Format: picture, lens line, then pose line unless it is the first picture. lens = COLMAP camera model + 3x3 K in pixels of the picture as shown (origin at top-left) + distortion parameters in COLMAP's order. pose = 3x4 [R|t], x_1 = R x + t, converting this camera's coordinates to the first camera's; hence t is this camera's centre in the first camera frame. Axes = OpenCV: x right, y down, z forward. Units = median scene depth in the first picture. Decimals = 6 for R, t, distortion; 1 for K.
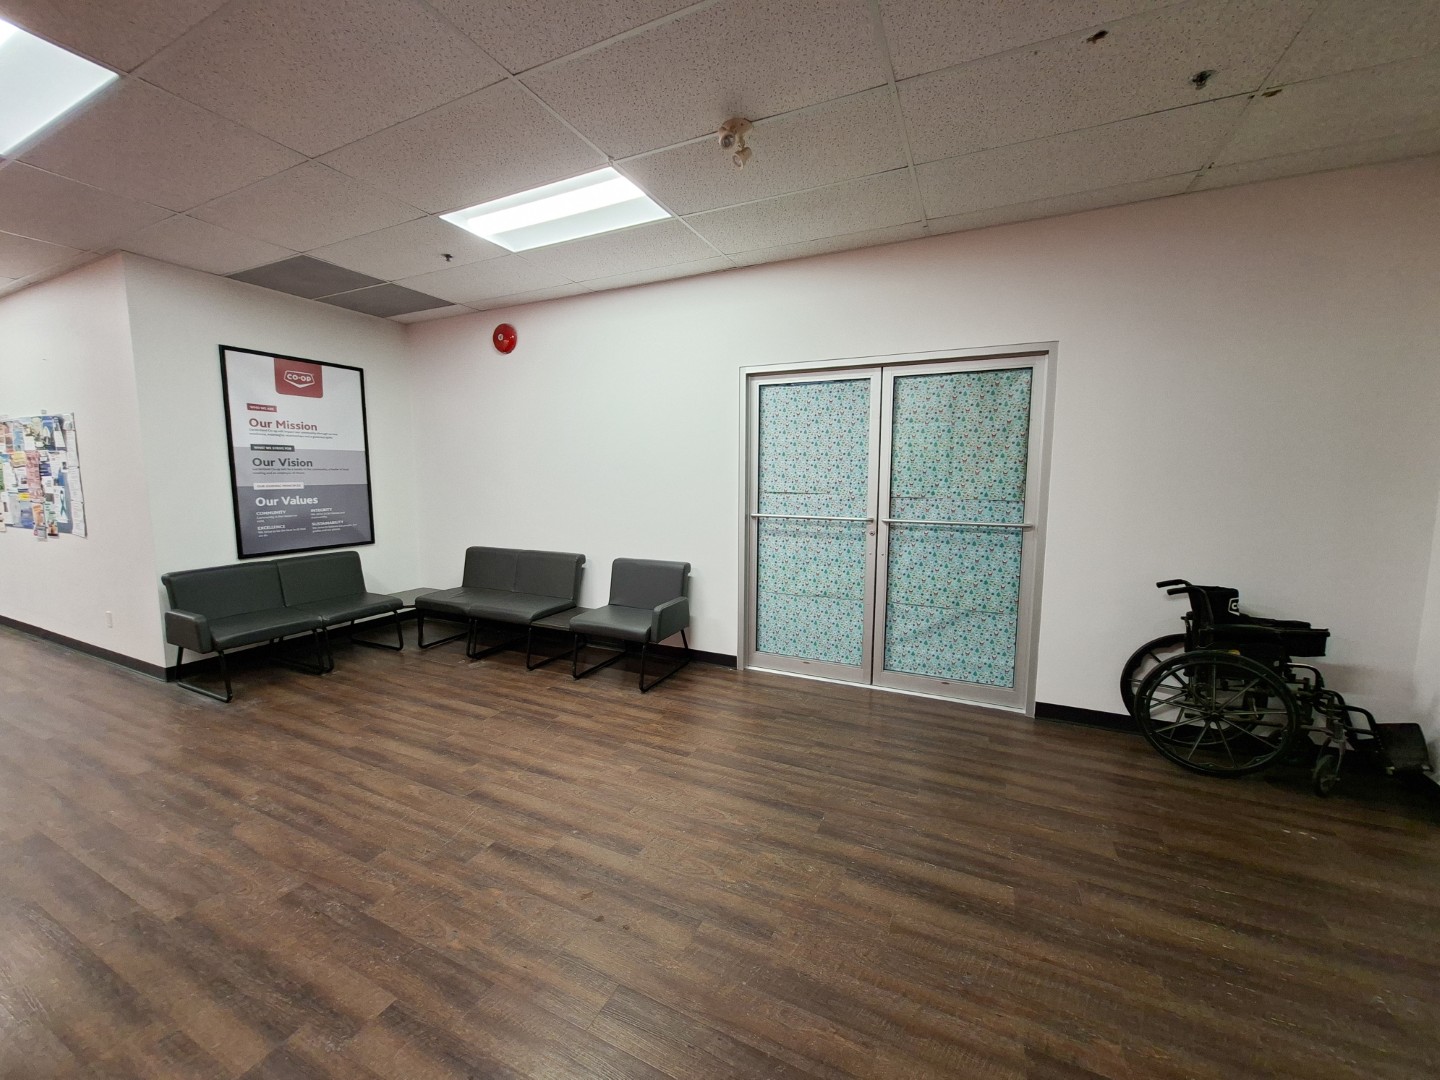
lens RADIAL K [[582.9, 0, 759.5], [0, 582.9, 530.9], [0, 0, 1]] dist [-0.009495, 0.000734]
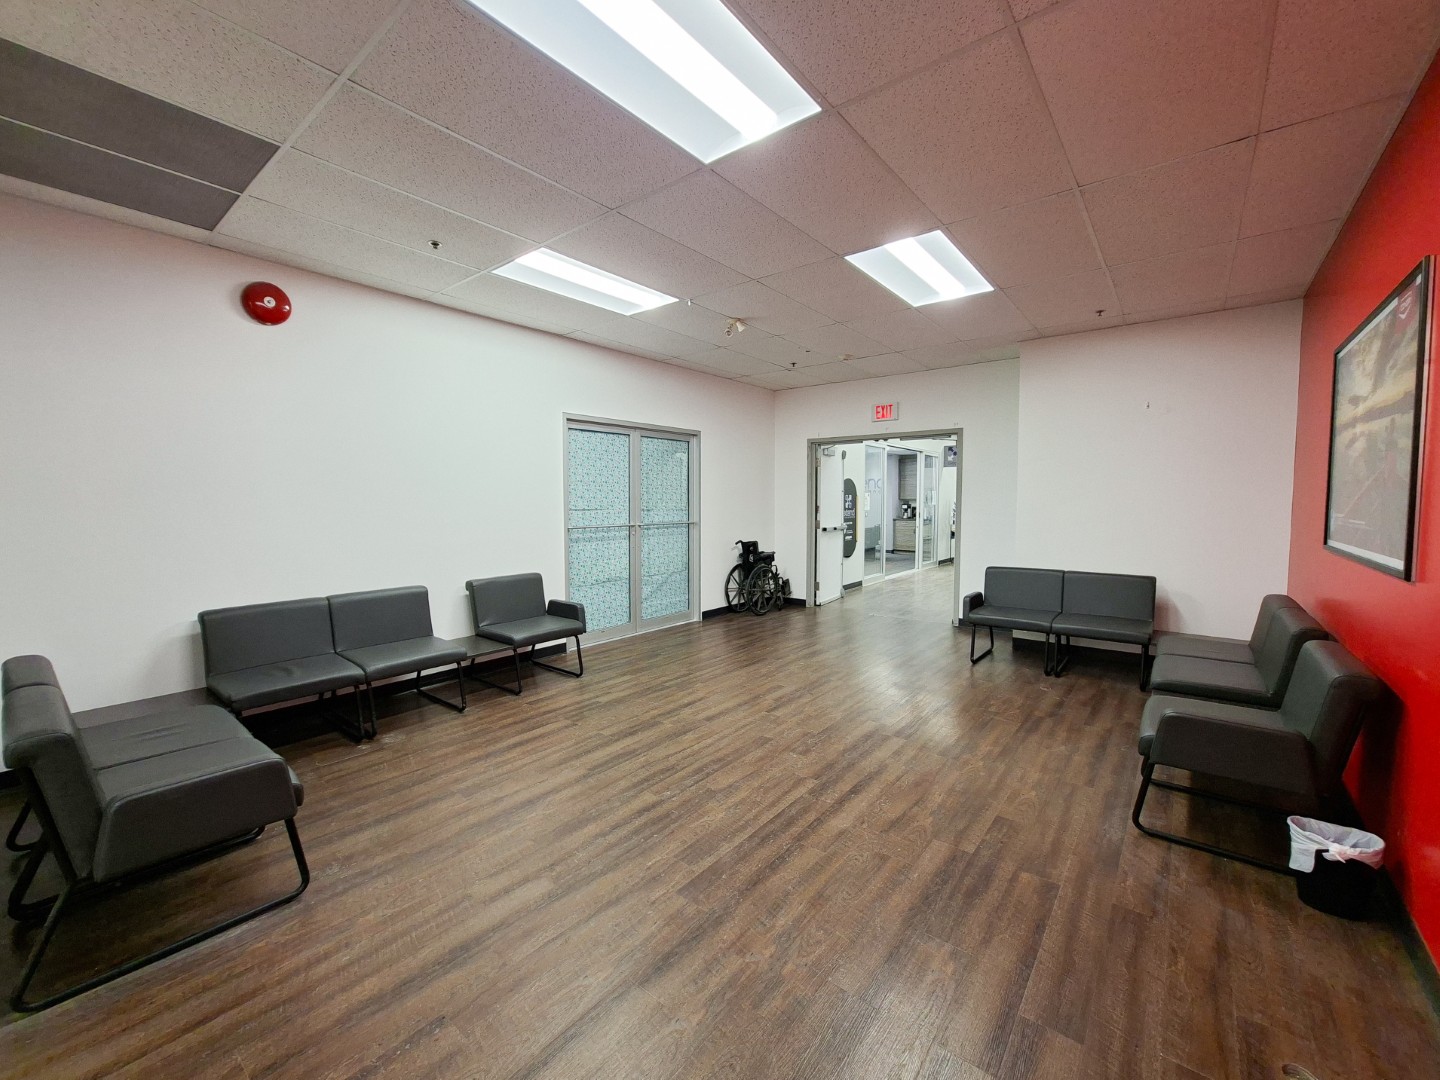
lens RADIAL K [[582.9, 0, 722.9], [0, 582.9, 533.5], [0, 0, 1]] dist [-0.009495, 0.000734]
pose [[0.229642, -0.063394, 0.971208, -1.280831], [0.095366, 0.994540, 0.042367, -0.040333], [-0.968592, 0.082891, 0.234434, 0.410090]]
